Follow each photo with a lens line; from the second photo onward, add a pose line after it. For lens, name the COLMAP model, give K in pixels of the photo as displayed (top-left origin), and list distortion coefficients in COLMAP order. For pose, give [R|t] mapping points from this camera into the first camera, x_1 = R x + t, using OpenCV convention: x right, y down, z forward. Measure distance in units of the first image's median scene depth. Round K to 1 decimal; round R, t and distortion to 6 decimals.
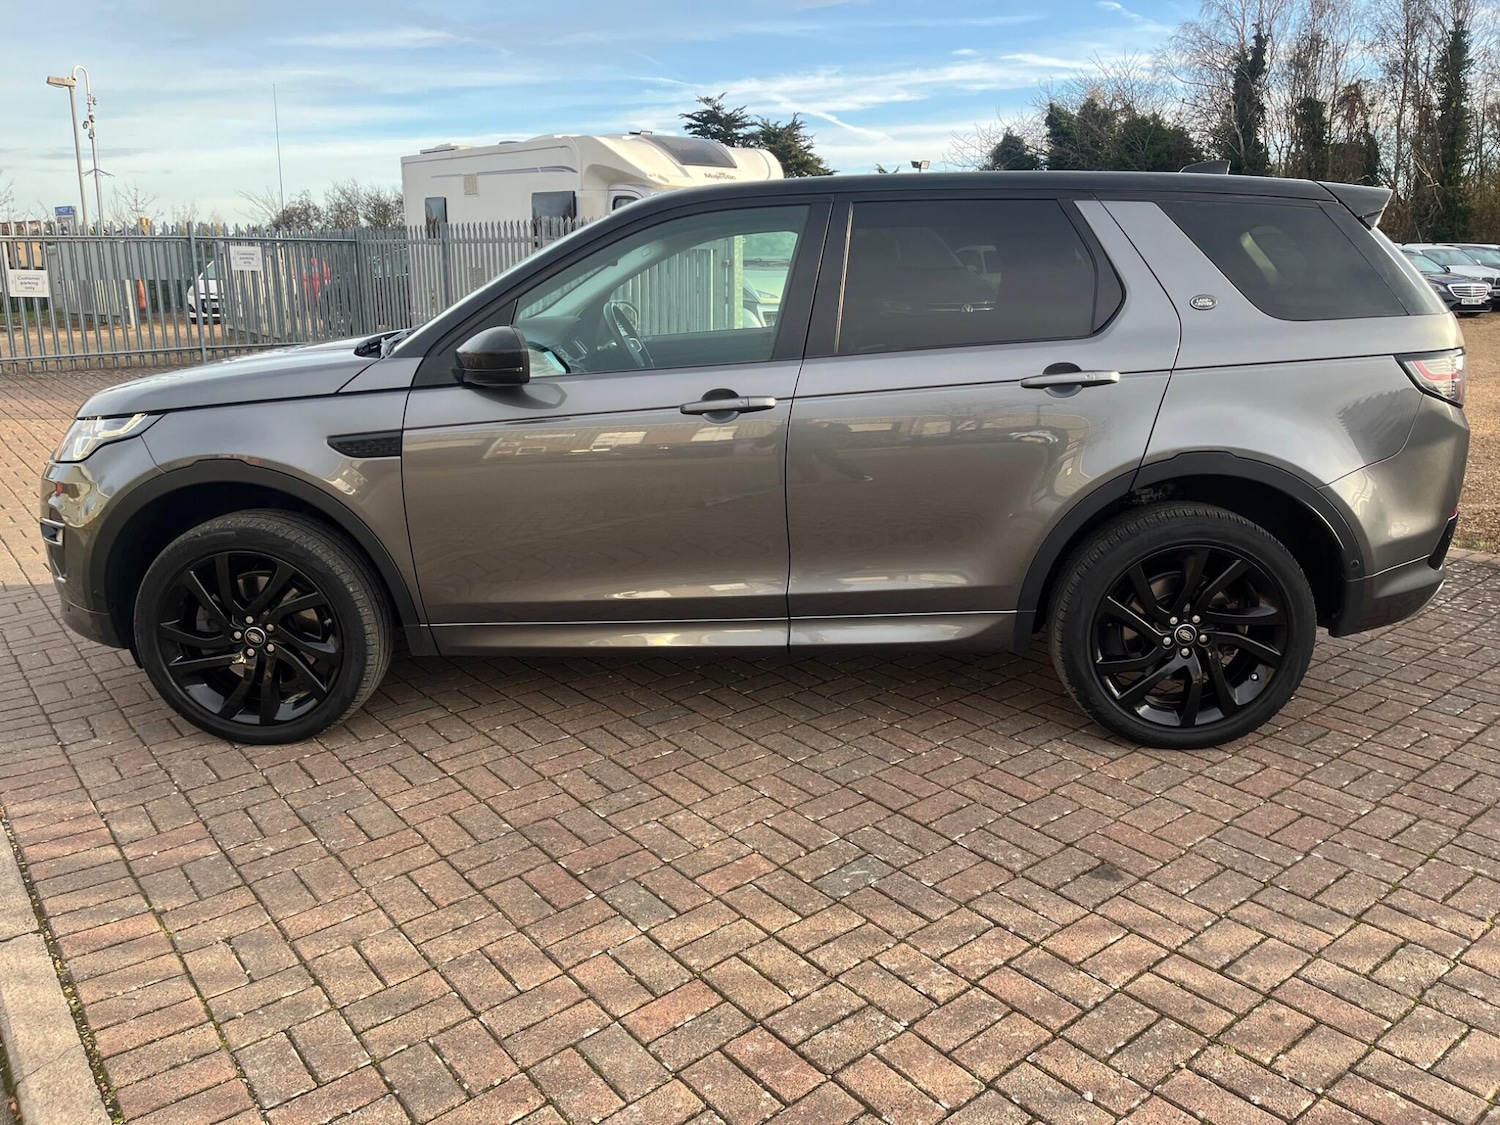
lens RADIAL K [[1118.4, 0, 772.1], [0, 1118.4, 554.3], [0, 0, 1]] dist [0.083363, -0.110086]
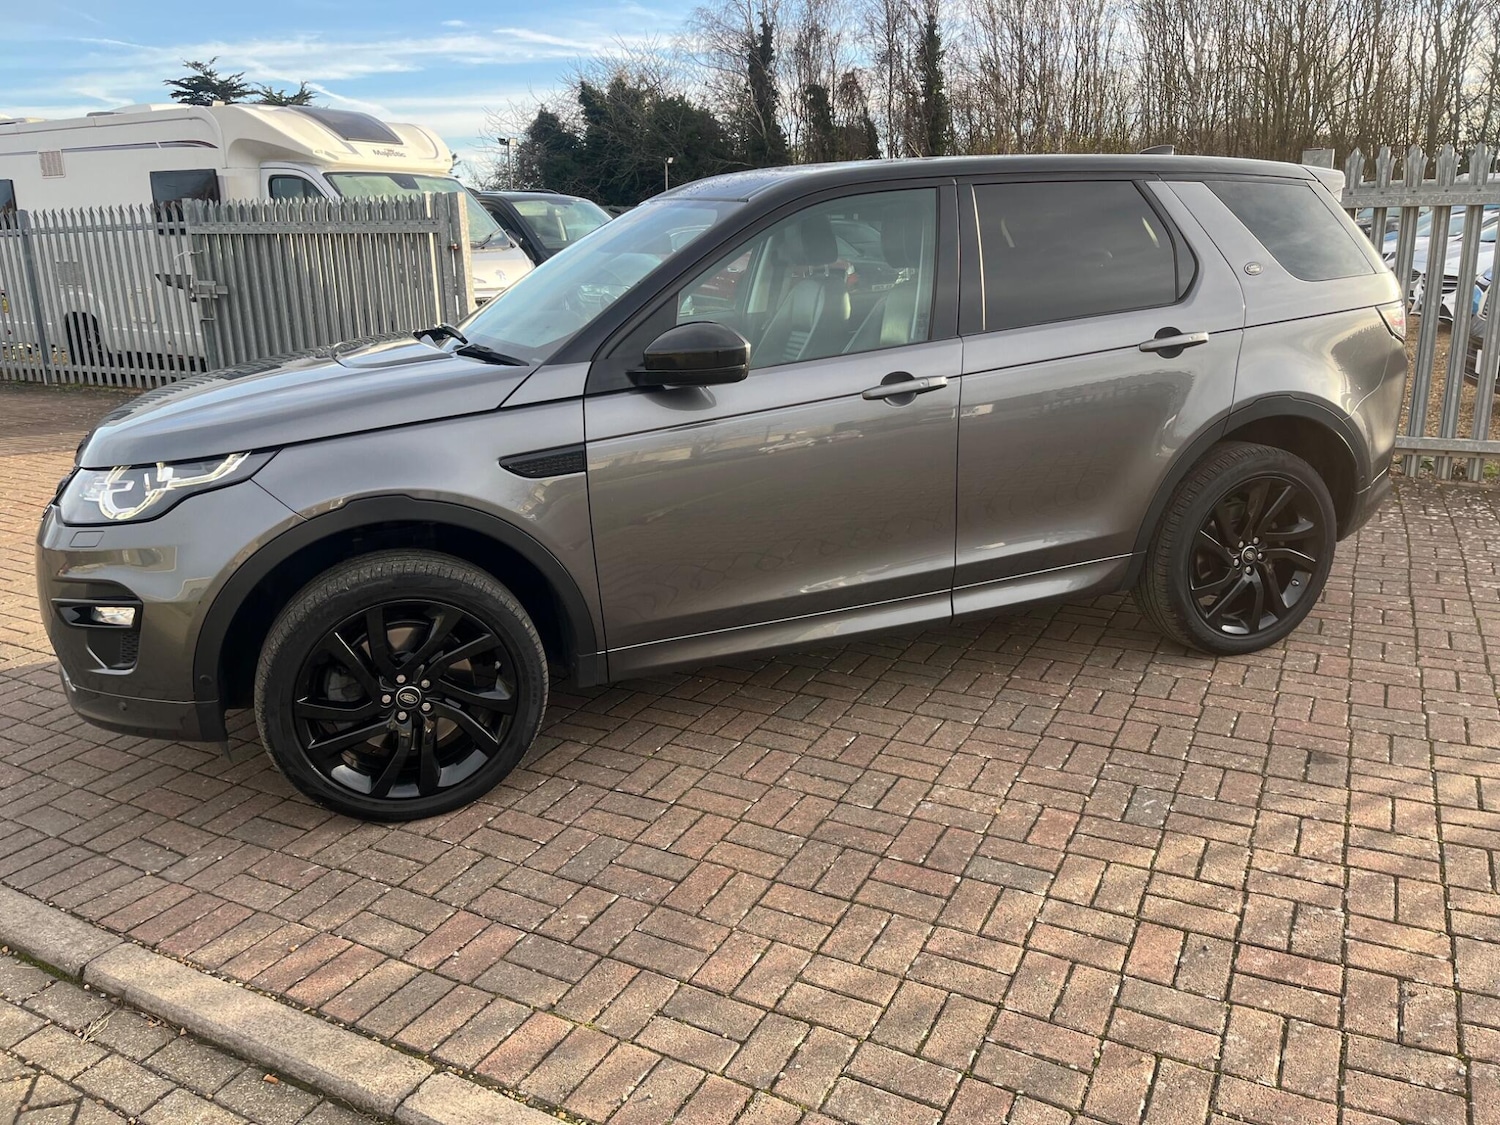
lens RADIAL K [[1118.4, 0, 772.1], [0, 1118.4, 554.3], [0, 0, 1]] dist [0.083363, -0.110086]
pose [[0.920145, -0.128898, 0.369756, -0.521442], [0.122205, 0.991634, 0.041577, -0.038622], [-0.372021, 0.006929, 0.928198, 0.096353]]
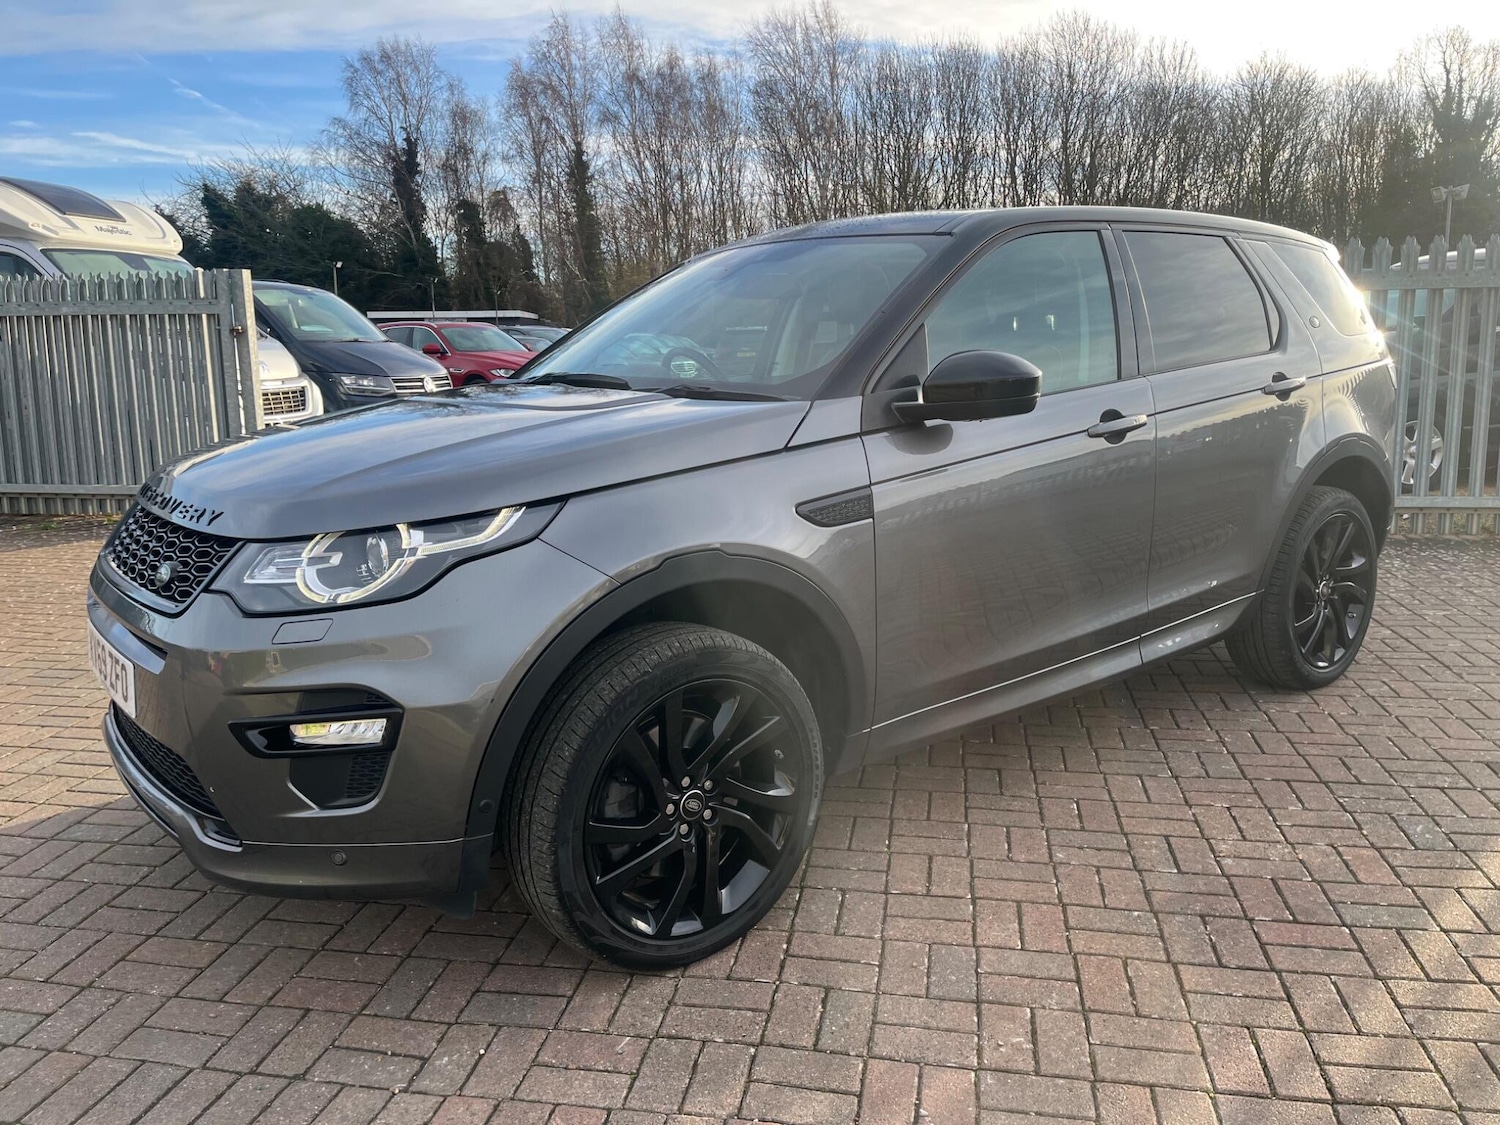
lens RADIAL K [[1113.4, 0, 769.1], [0, 1113.4, 550.4], [0, 0, 1]] dist [0.086662, -0.116756]
pose [[0.756646, -0.132402, 0.640279, -0.869480], [0.181289, 0.983370, -0.010889, -0.067348], [-0.628189, 0.124314, 0.768065, 0.431194]]
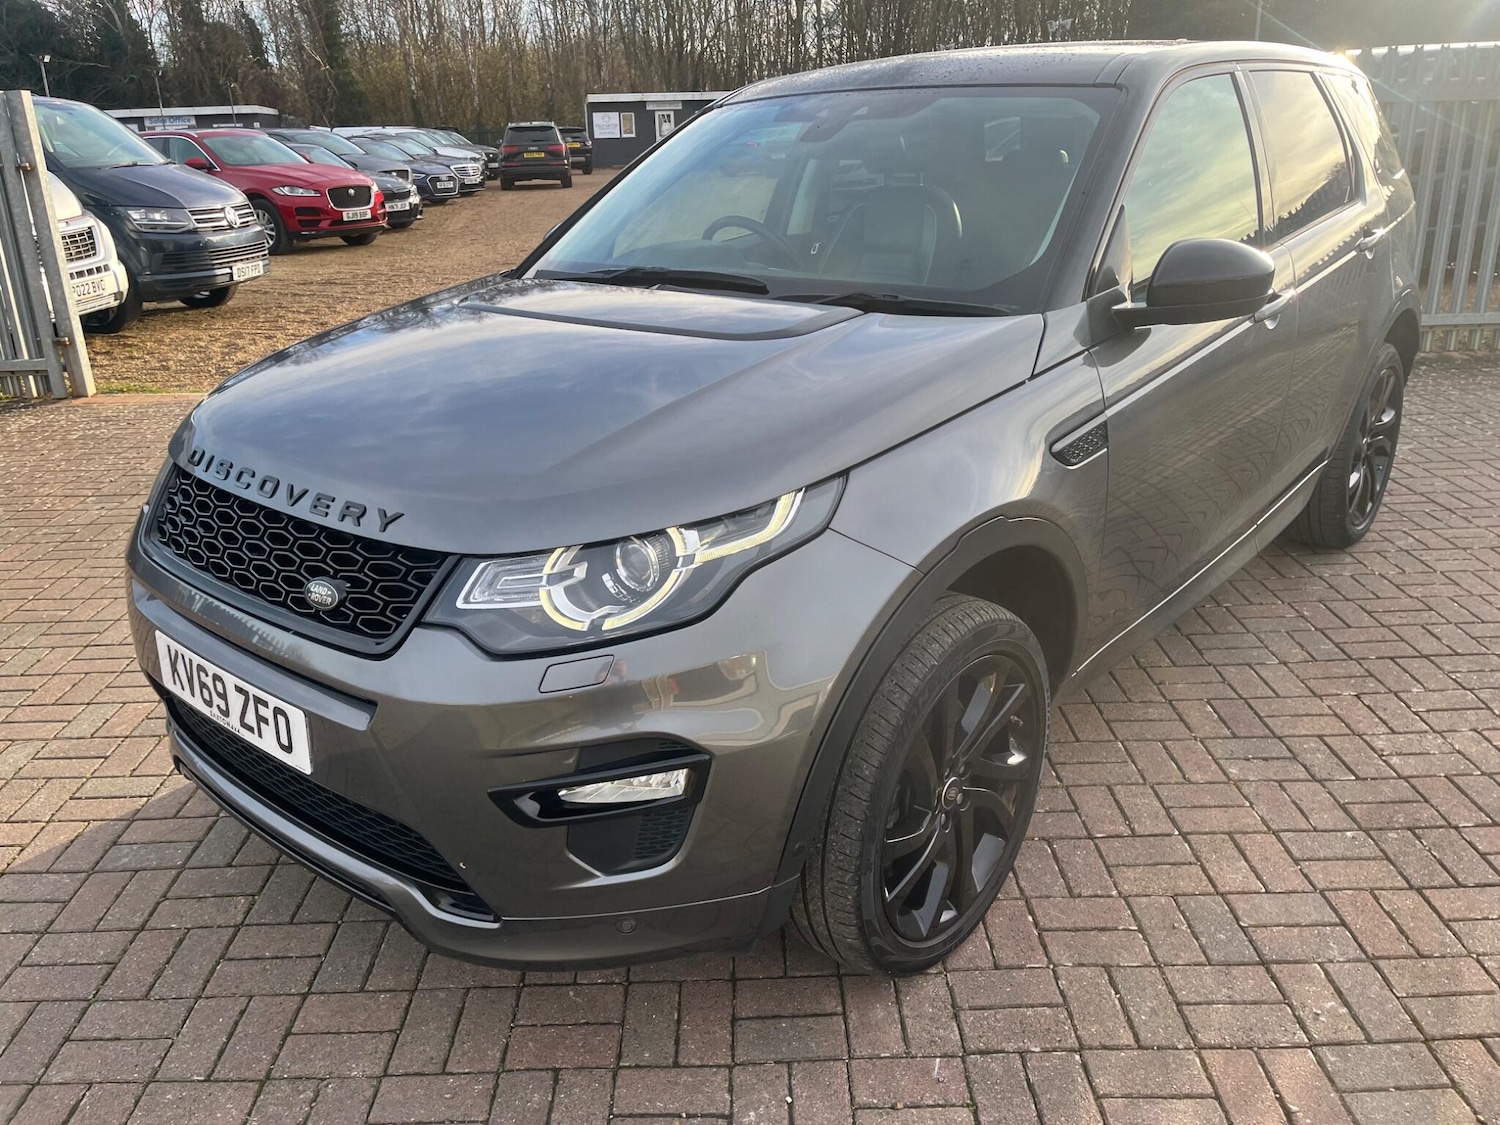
lens RADIAL K [[1111.2, 0, 746.6], [0, 1111.2, 570.6], [0, 0, 1]] dist [0.087305, -0.114017]
pose [[0.628372, -0.303770, 0.716151, -0.961192], [0.227148, 0.952134, 0.204560, -0.201519], [-0.744011, 0.034133, 0.667295, 0.687875]]
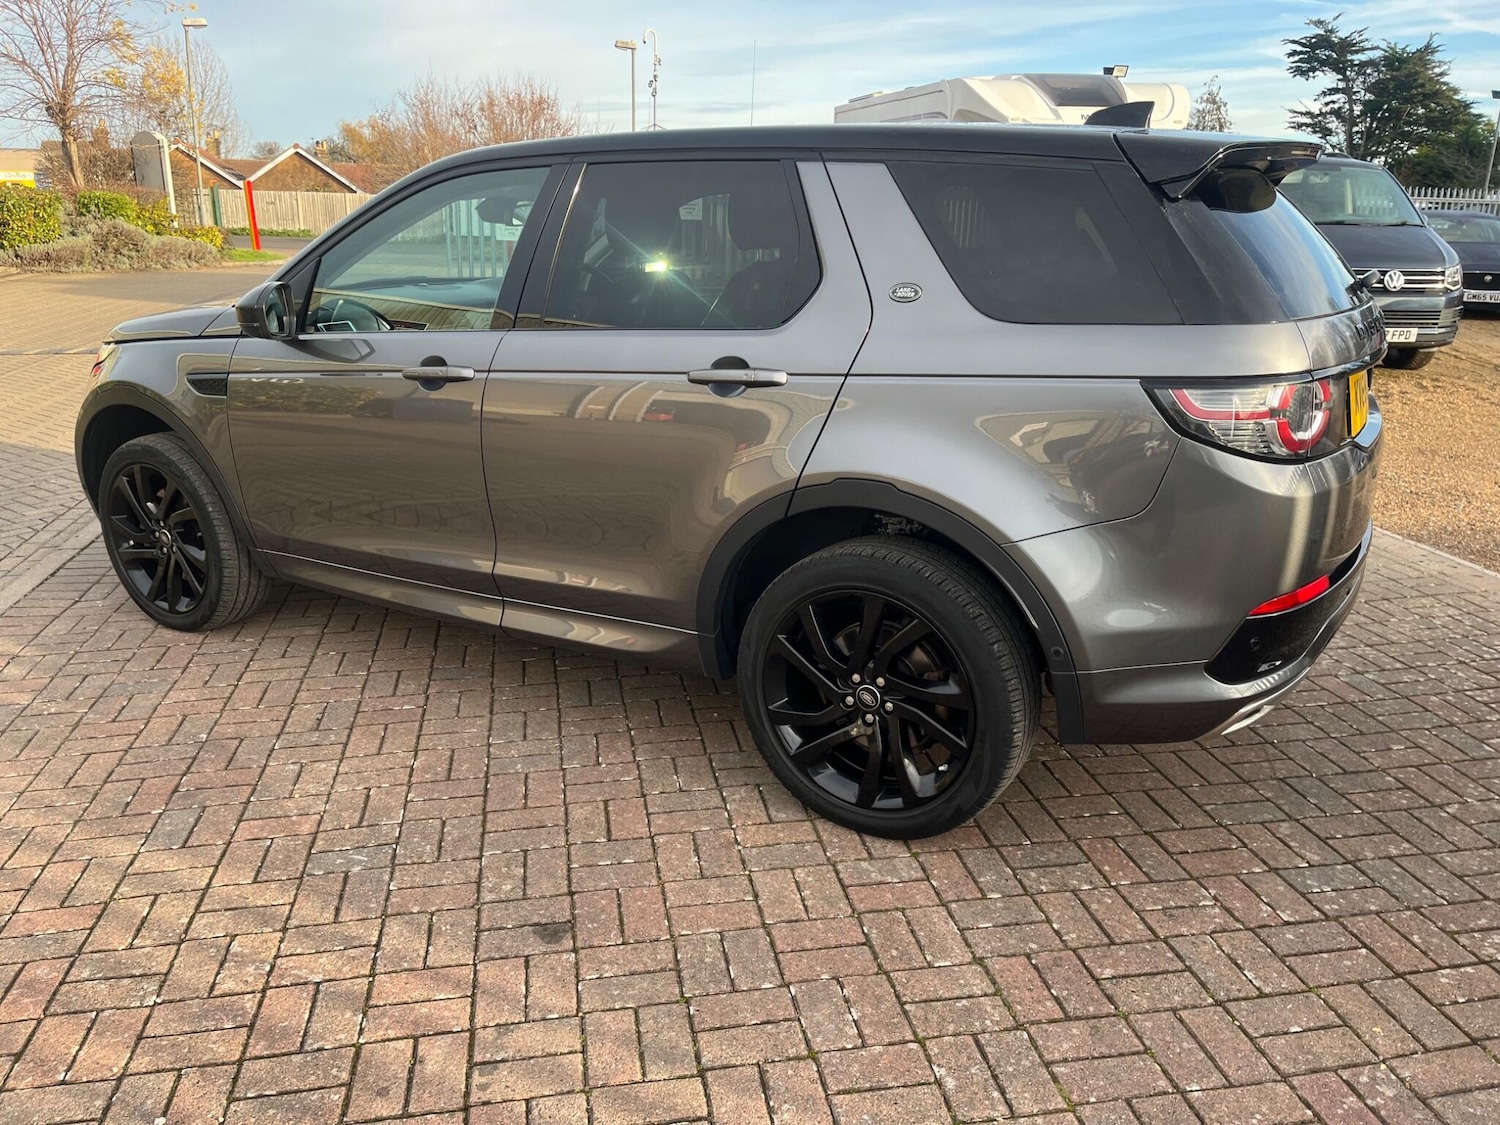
lens RADIAL K [[1121.9, 0, 748.7], [0, 1121.9, 572.8], [0, 0, 1]] dist [0.091823, -0.120346]
pose [[0.875987, 0.158540, -0.455535, 0.650380], [-0.132212, 0.987188, 0.089330, -0.081356], [0.463861, -0.018024, 0.885725, 0.230591]]
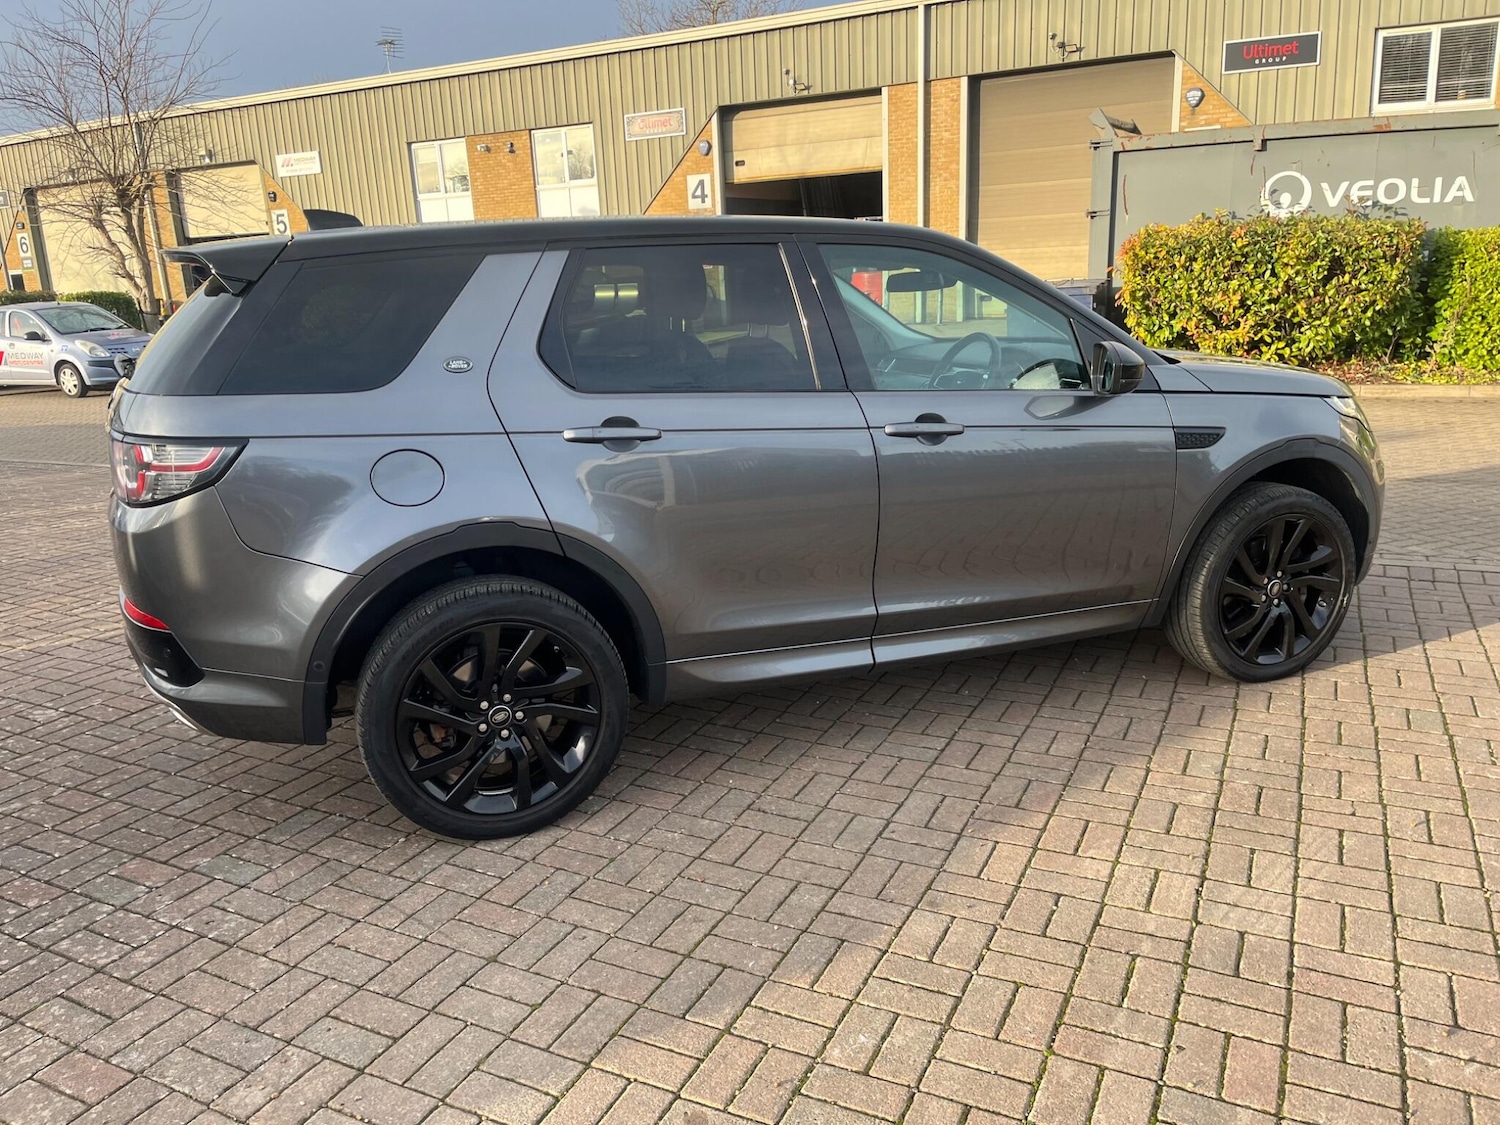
lens RADIAL K [[1119.7, 0, 729.6], [0, 1119.7, 570.4], [0, 0, 1]] dist [0.086720, -0.108551]
pose [[-0.919498, 0.141067, -0.366911, 0.536855], [-0.056158, 0.876676, 0.477792, -0.630674], [0.389063, 0.459933, -0.798180, 2.298315]]
